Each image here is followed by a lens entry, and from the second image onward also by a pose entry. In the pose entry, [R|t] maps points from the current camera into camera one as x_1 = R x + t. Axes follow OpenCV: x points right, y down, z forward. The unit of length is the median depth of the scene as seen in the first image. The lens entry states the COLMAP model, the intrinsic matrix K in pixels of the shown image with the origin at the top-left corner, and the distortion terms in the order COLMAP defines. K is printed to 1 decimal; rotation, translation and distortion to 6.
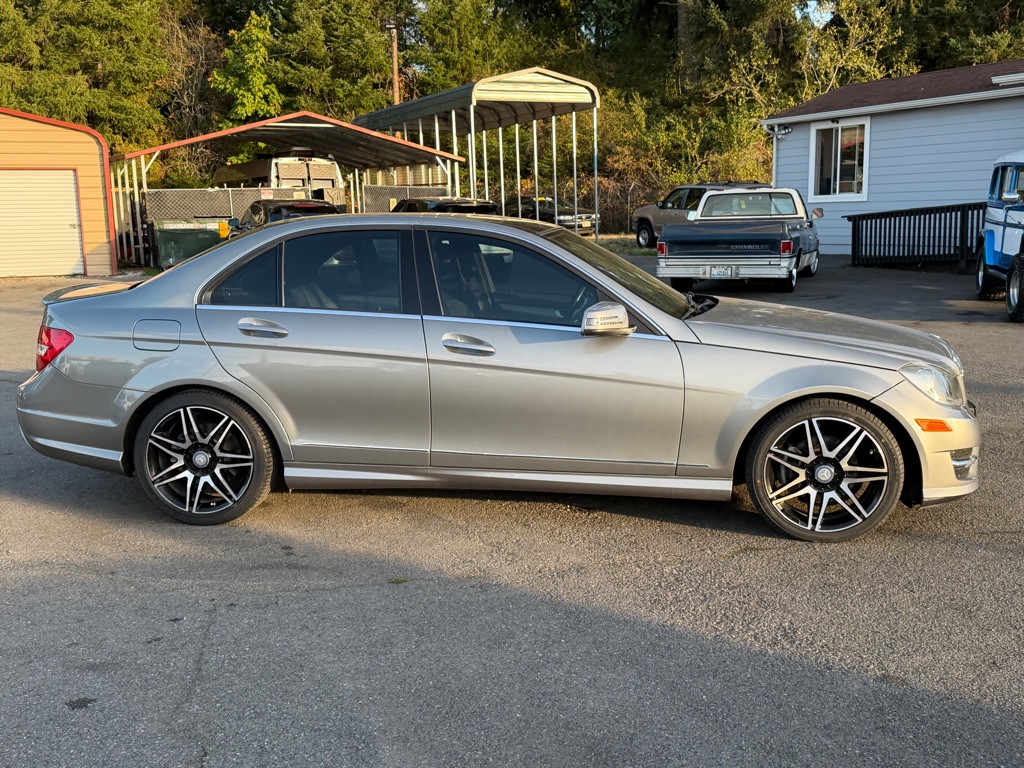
lens RADIAL K [[1064.5, 0, 519.6], [0, 1064.5, 394.4], [0, 0, 1]] dist [0.192913, -0.428047]
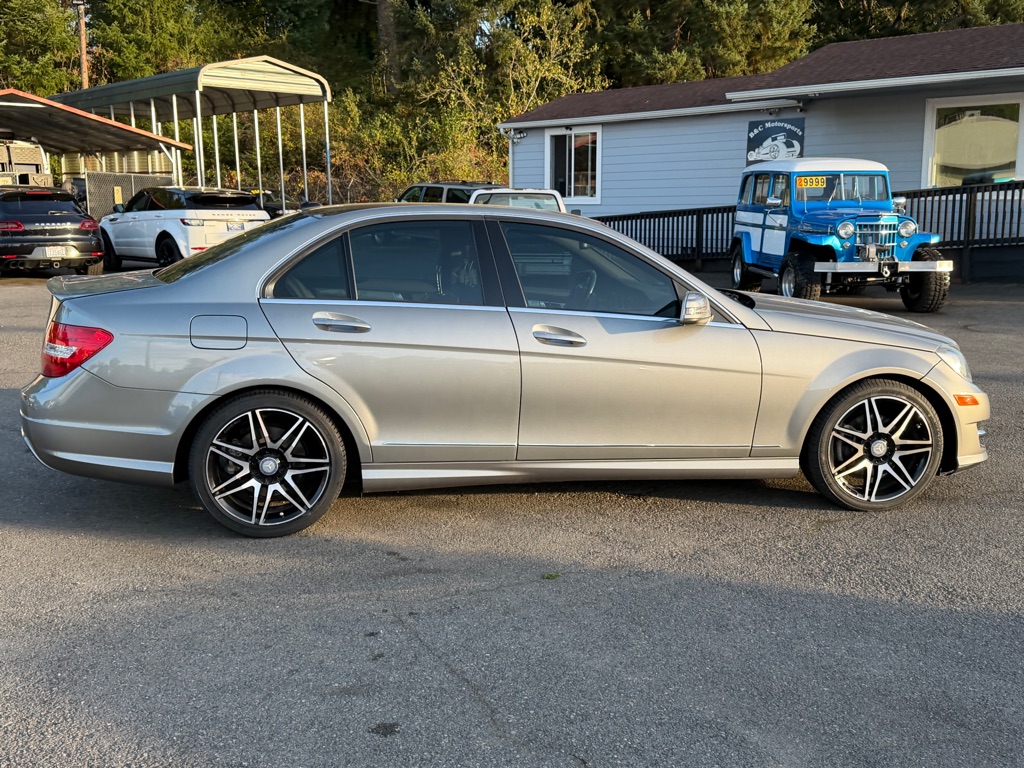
lens RADIAL K [[1064.5, 0, 521.1], [0, 1064.5, 379.0], [0, 0, 1]] dist [0.193838, -0.419513]
pose [[0.953538, -0.029307, 0.299845, -0.125665], [0.032866, 0.999436, -0.006832, -0.000293], [-0.299476, 0.016370, 0.953964, 0.019848]]
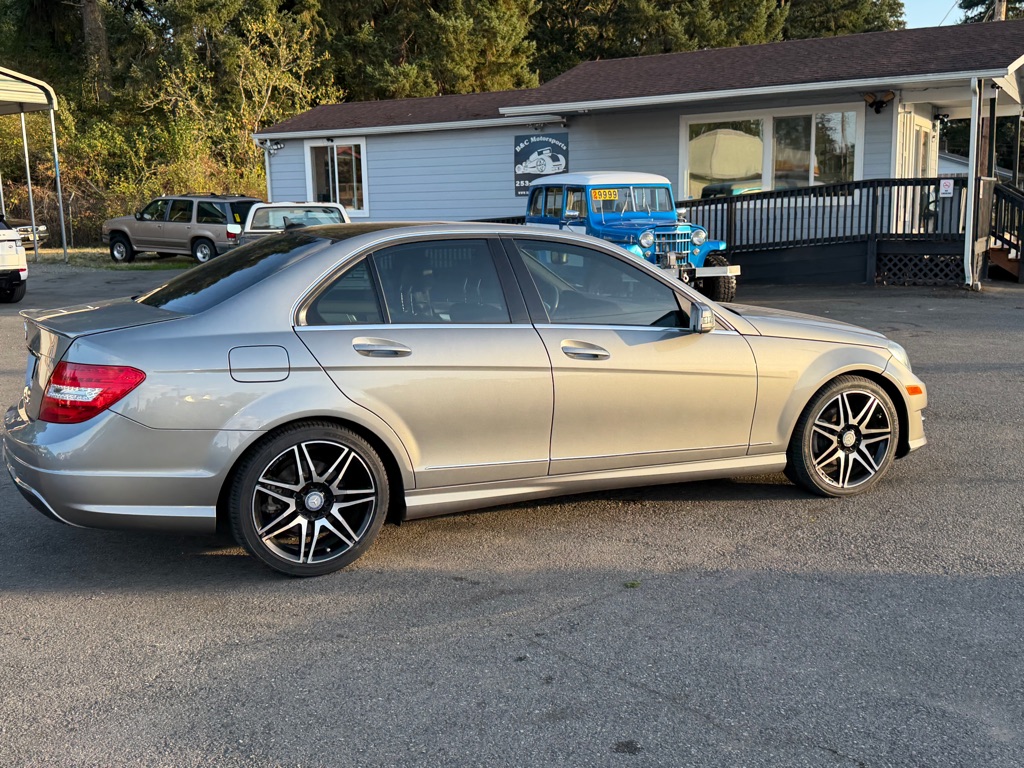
lens RADIAL K [[1065.9, 0, 513.0], [0, 1065.9, 390.6], [0, 0, 1]] dist [0.192795, -0.423408]
pose [[0.844250, -0.082966, 0.529489, -0.212905], [0.092022, 0.995714, 0.009293, -0.007905], [-0.527990, 0.040879, 0.848266, 0.057746]]
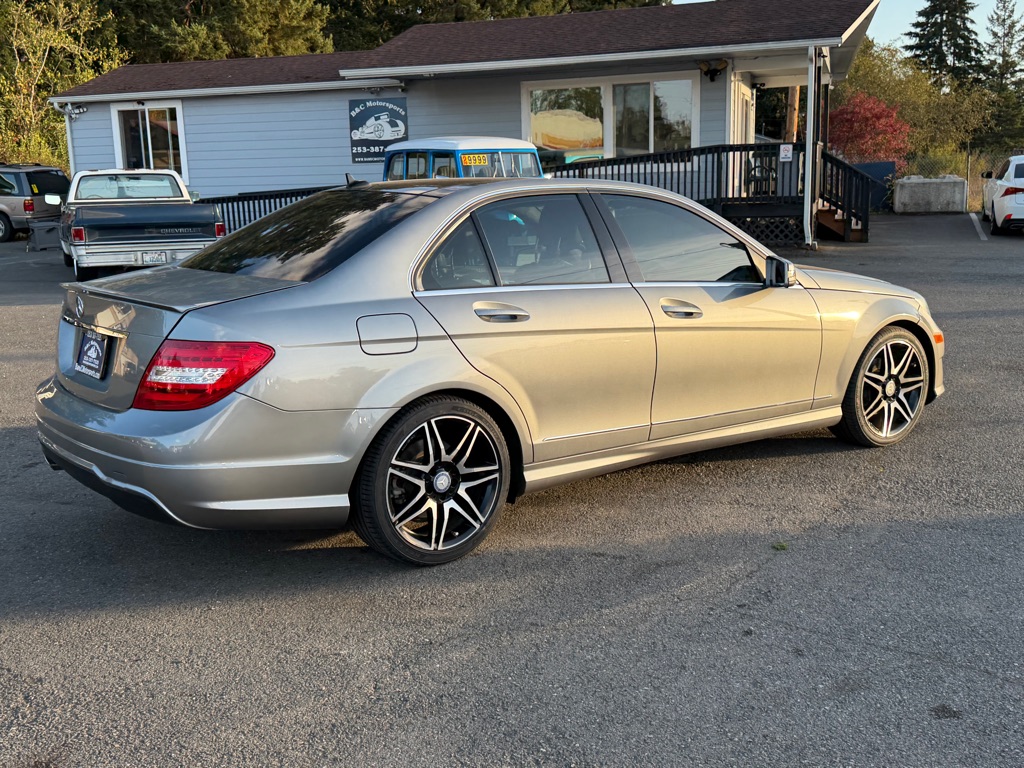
lens RADIAL K [[1064.6, 0, 514.2], [0, 1064.6, 382.5], [0, 0, 1]] dist [0.187157, -0.397544]
pose [[0.715831, -0.130714, 0.685930, -0.275156], [0.132005, 0.989942, 0.050889, -0.016289], [-0.685683, 0.054119, 0.725886, 0.131177]]
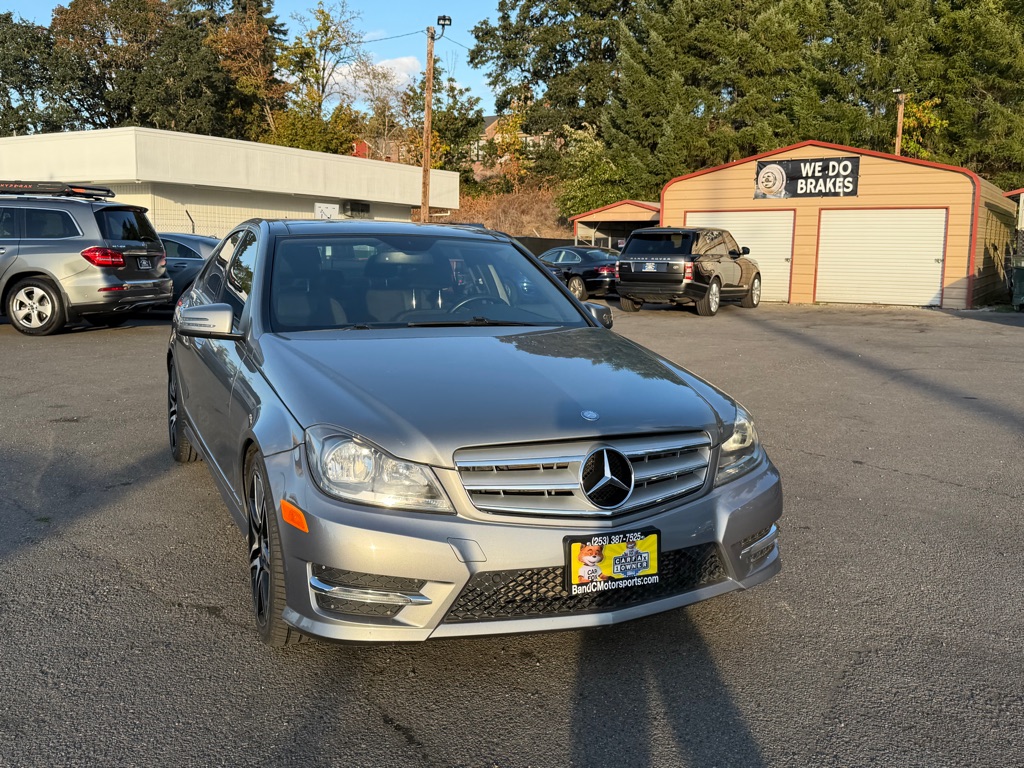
lens RADIAL K [[951.1, 0, 512.0], [0, 951.1, 384.0], [0, 0, 1]] dist [0.151455, -0.302623]
pose [[0.519540, 0.140567, -0.842804, 0.301437], [-0.168891, 0.983808, 0.059973, -0.035775], [0.837588, 0.111184, 0.534869, 0.248123]]
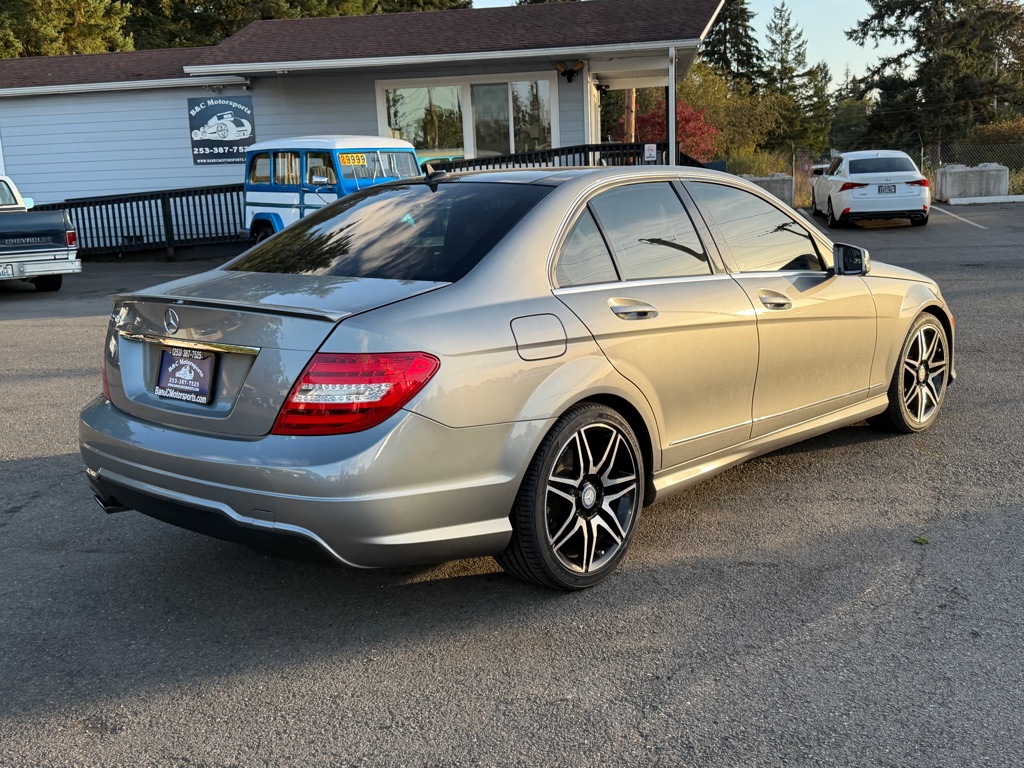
lens RADIAL K [[1064.0, 0, 520.9], [0, 1064.0, 377.9], [0, 0, 1]] dist [0.203972, -0.467400]
pose [[0.570911, -0.156403, 0.805977, -0.310474], [0.168900, 0.983063, 0.071128, -0.027479], [-0.803451, 0.095521, 0.587658, 0.207942]]
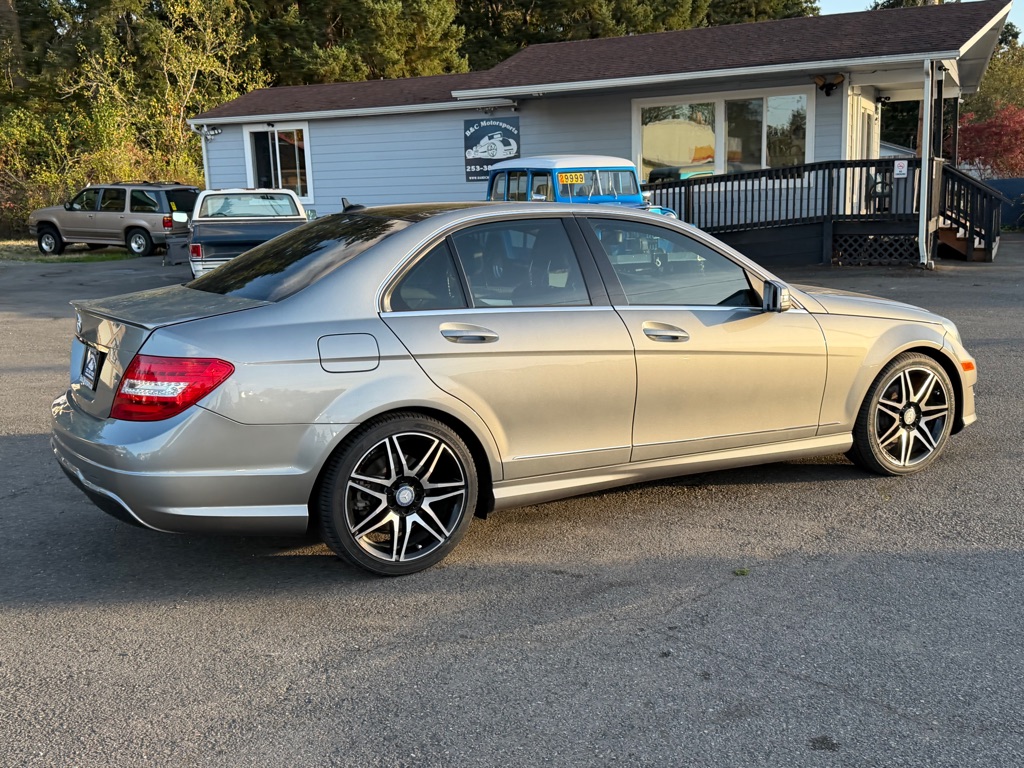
lens RADIAL K [[1064.5, 0, 519.6], [0, 1064.5, 394.4], [0, 0, 1]] dist [0.192913, -0.428047]
pose [[0.798283, -0.111359, 0.591898, -0.244705], [0.114633, 0.992886, 0.032198, -0.012021], [-0.591273, 0.042148, 0.805370, 0.095287]]
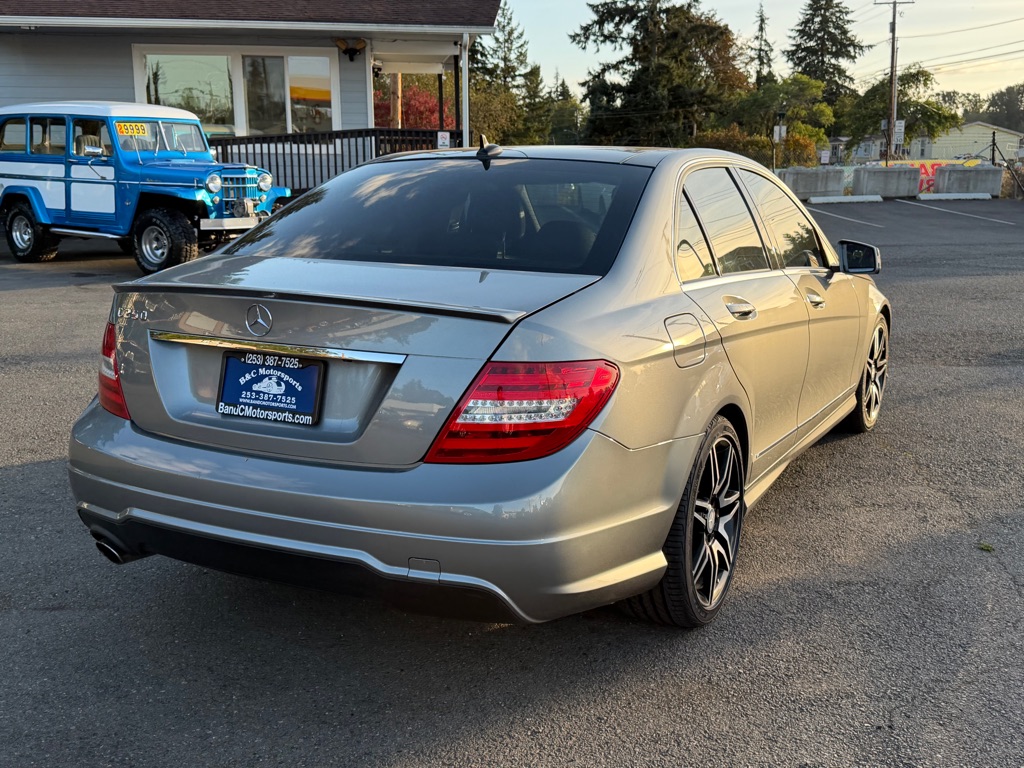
lens RADIAL K [[1065.6, 0, 520.2], [0, 1065.6, 390.2], [0, 0, 1]] dist [0.186972, -0.404256]
pose [[0.343618, -0.176912, 0.922295, -0.318588], [0.150322, 0.979794, 0.131936, -0.041486], [-0.927000, 0.093305, 0.363269, 0.298902]]
